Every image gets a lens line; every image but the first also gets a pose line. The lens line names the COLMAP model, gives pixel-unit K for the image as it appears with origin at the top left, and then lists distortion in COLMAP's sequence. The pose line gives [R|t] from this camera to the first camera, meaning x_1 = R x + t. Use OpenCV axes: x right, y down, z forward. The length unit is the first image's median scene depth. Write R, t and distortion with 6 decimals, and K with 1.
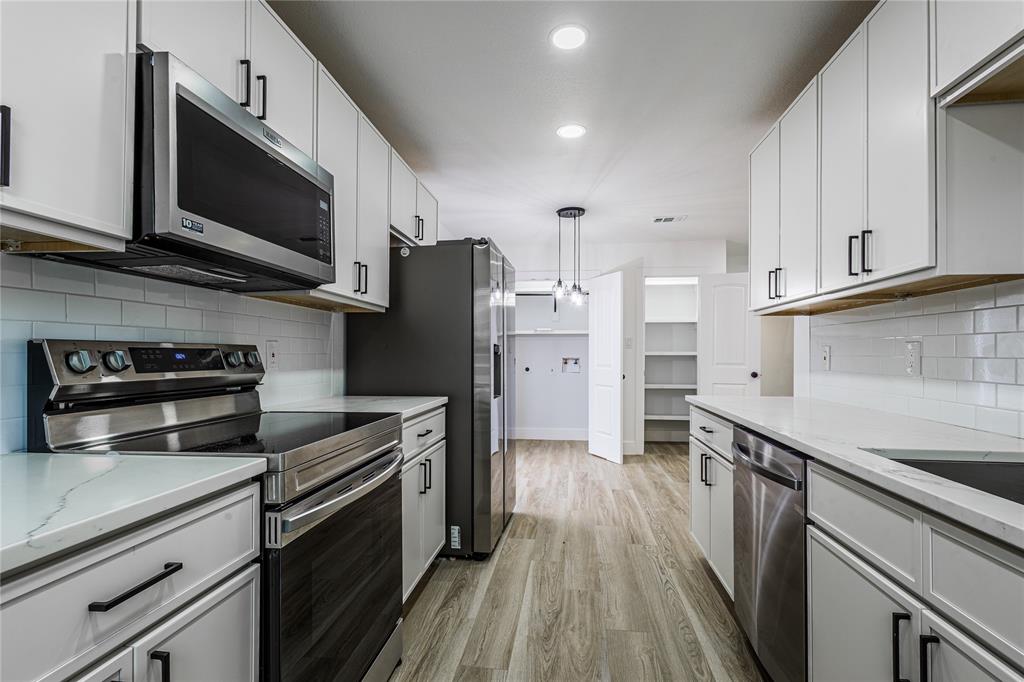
lens RADIAL K [[477.3, 0, 511.7], [0, 477.3, 356.0], [0, 0, 1]] dist [0.001017, 0.000160]
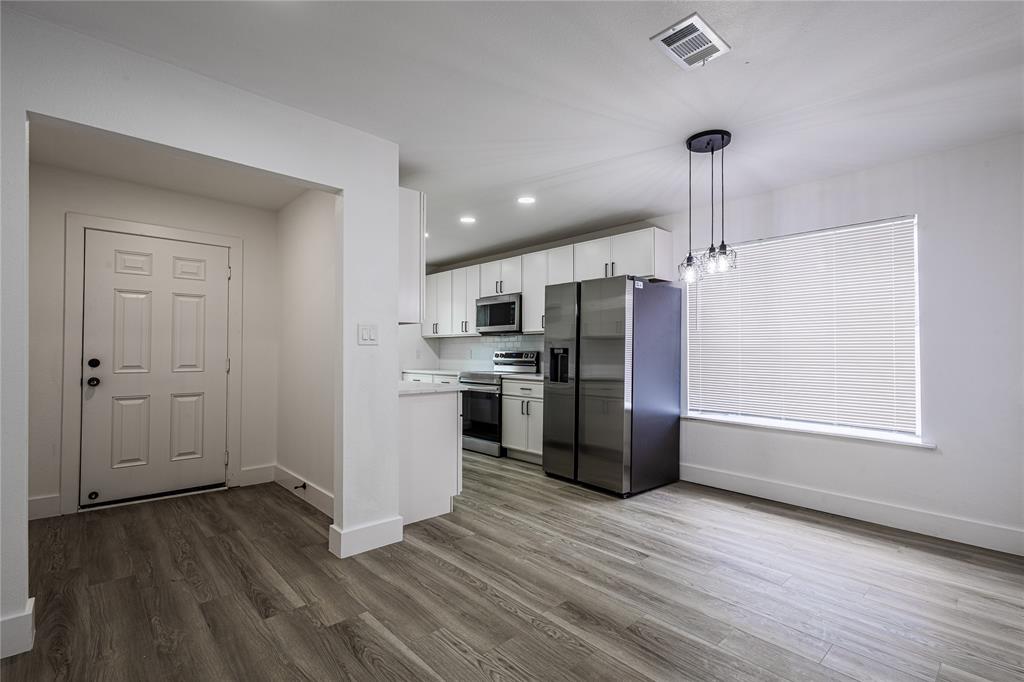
lens RADIAL K [[474.6, 0, 512.0], [0, 474.6, 341.0], [0, 0, 1]] dist [0.001513, 0.000027]
pose [[-0.640195, -0.022148, -0.767893, 0.641944], [-0.008834, 0.999730, -0.021470, -0.003919], [0.768161, -0.006961, -0.640219, 0.965773]]
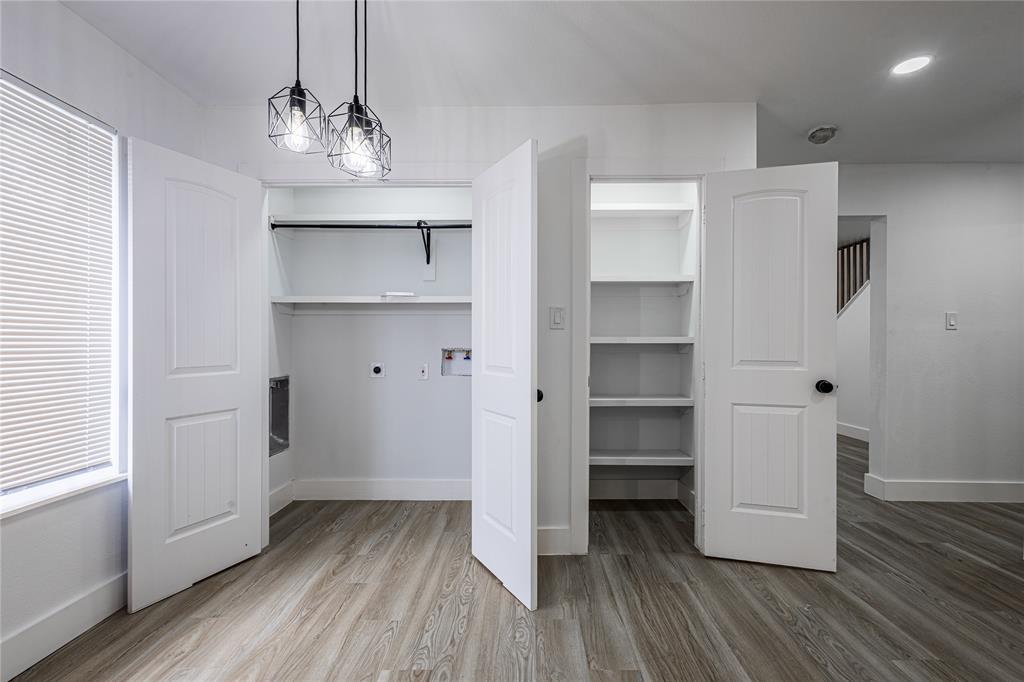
lens RADIAL K [[474.6, 0, 512.0], [0, 474.6, 341.0], [0, 0, 1]] dist [0.001513, 0.000027]
pose [[0.994438, -0.004325, 0.105235, 0.156286], [0.003602, 0.999969, 0.007065, -0.010144], [-0.105262, -0.006647, 0.994422, 0.551831]]
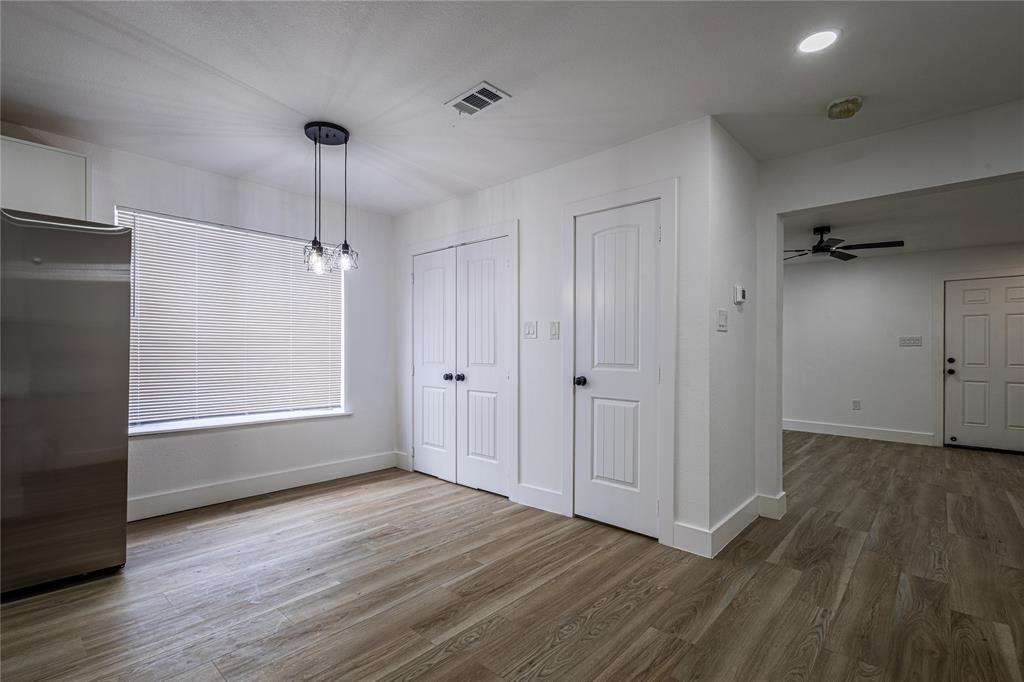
lens RADIAL K [[464.7, 0, 515.8], [0, 464.7, 346.0], [0, 0, 1]] dist [0.003033, 0.000280]
pose [[0.822314, -0.004895, -0.569013, 0.562097], [-0.001858, 0.999935, -0.011287, -0.000273], [0.569031, 0.010339, 0.822251, 0.492292]]
